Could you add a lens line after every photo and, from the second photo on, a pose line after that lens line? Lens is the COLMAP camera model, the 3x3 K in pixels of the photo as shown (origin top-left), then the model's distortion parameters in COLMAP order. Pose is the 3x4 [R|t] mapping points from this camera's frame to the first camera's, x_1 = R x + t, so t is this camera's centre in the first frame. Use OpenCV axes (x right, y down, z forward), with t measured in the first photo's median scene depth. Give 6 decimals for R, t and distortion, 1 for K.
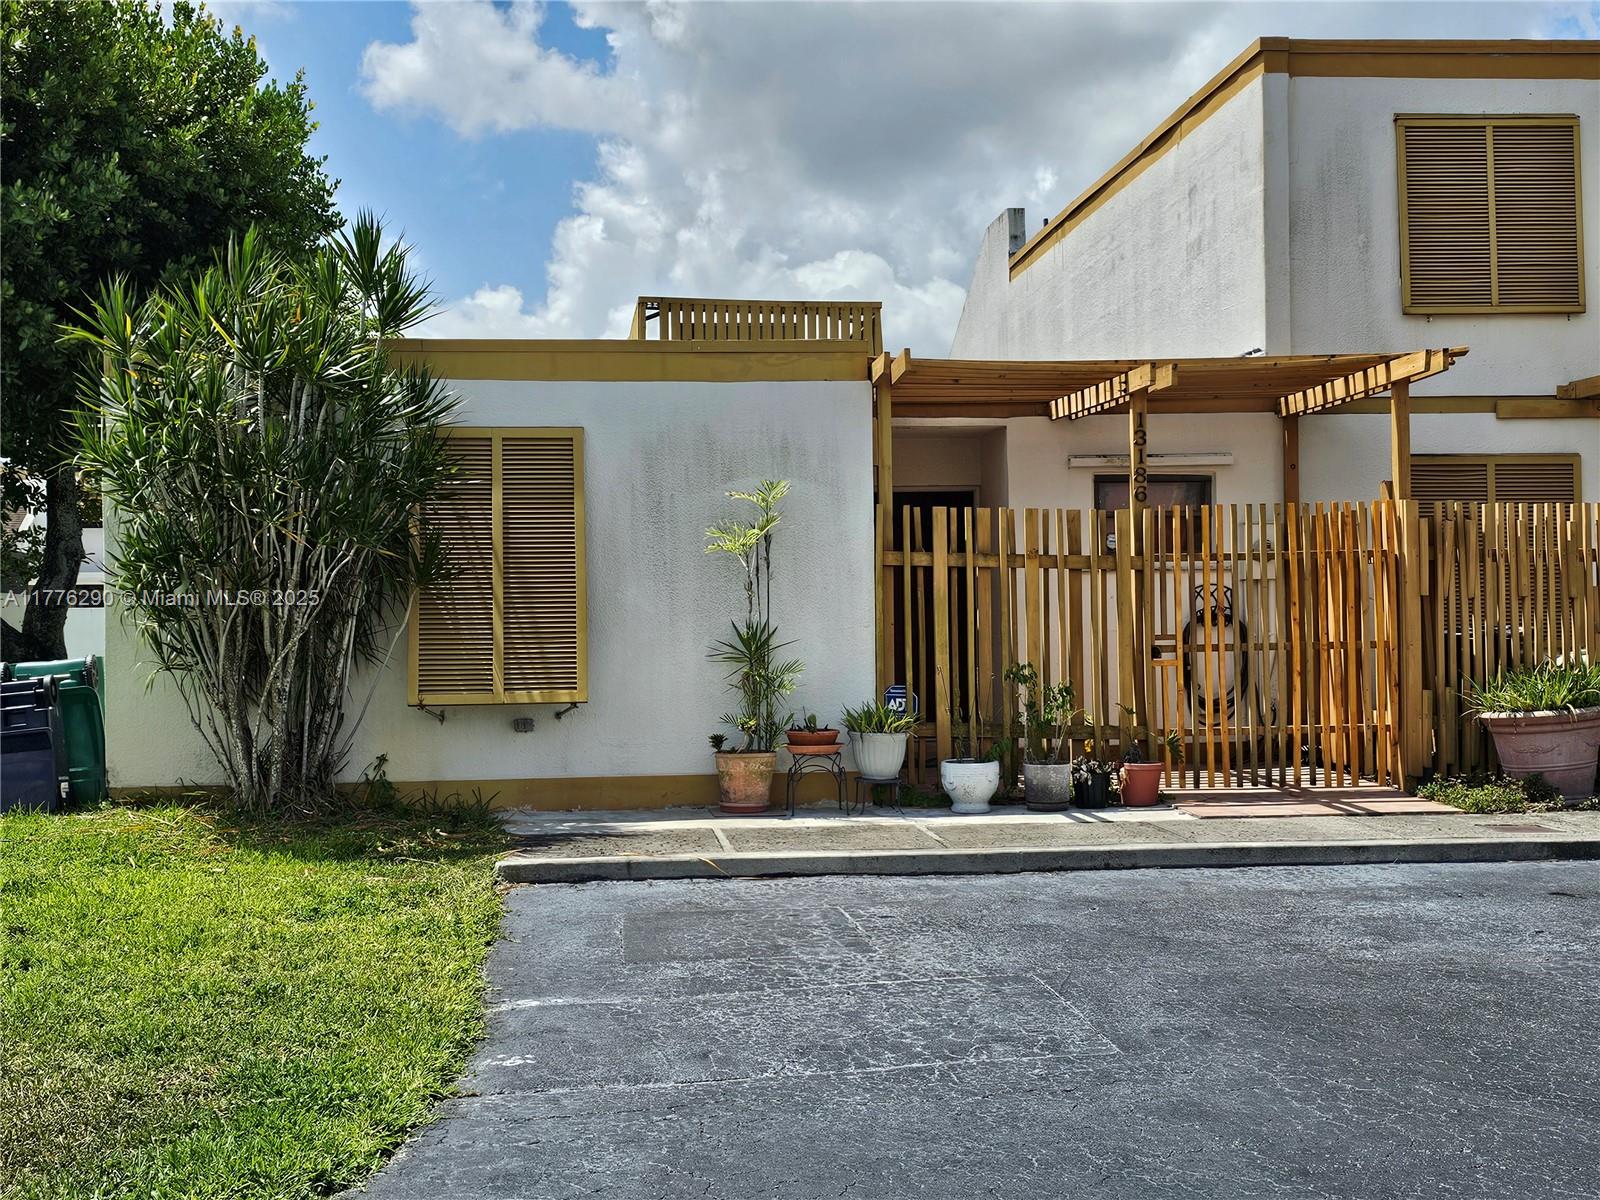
lens RADIAL K [[1078.8, 0, 802.6], [0, 1078.8, 603.8], [0, 0, 1]] dist [0.055161, -0.049116]
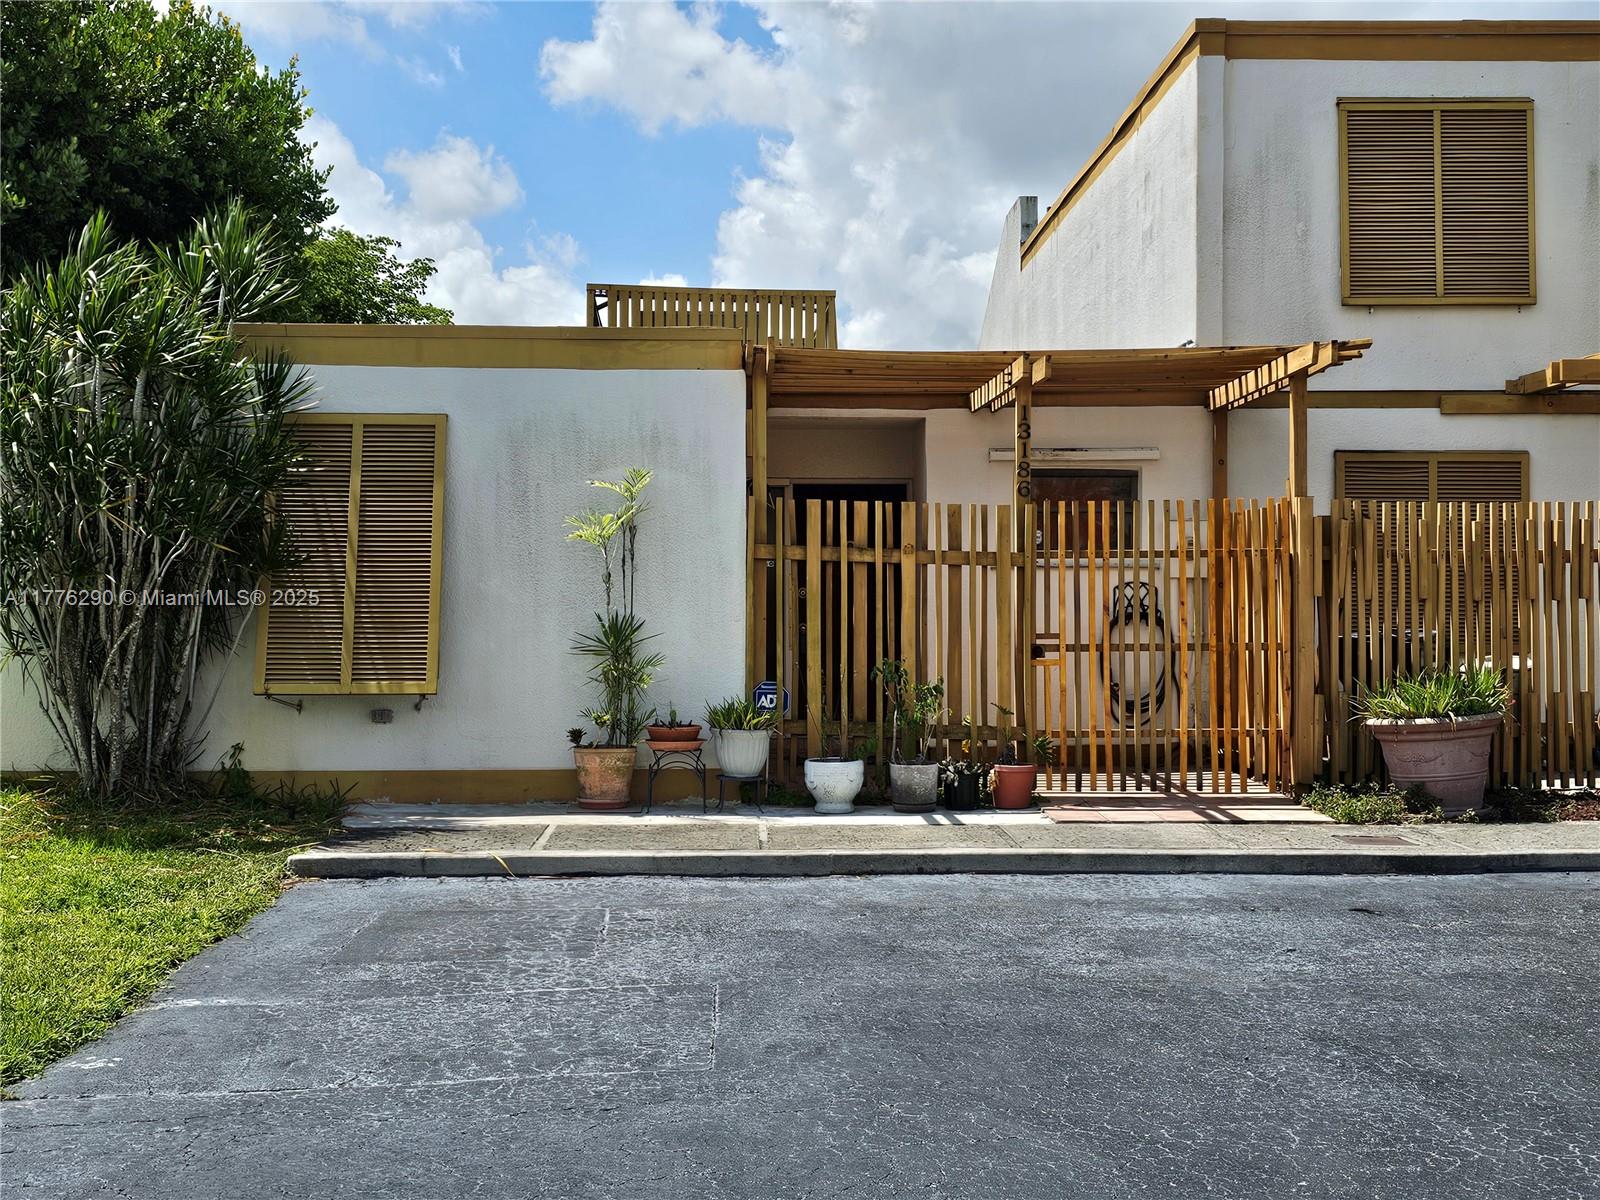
lens RADIAL K [[1088.4, 0, 800.0], [0, 1088.4, 600.0], [0, 0, 1]] dist [0.054837, -0.049708]
pose [[0.999399, 0.013357, -0.032003, 0.152998], [-0.013250, 0.999906, 0.003539, -0.002213], [0.032047, -0.003112, 0.999482, 0.014807]]
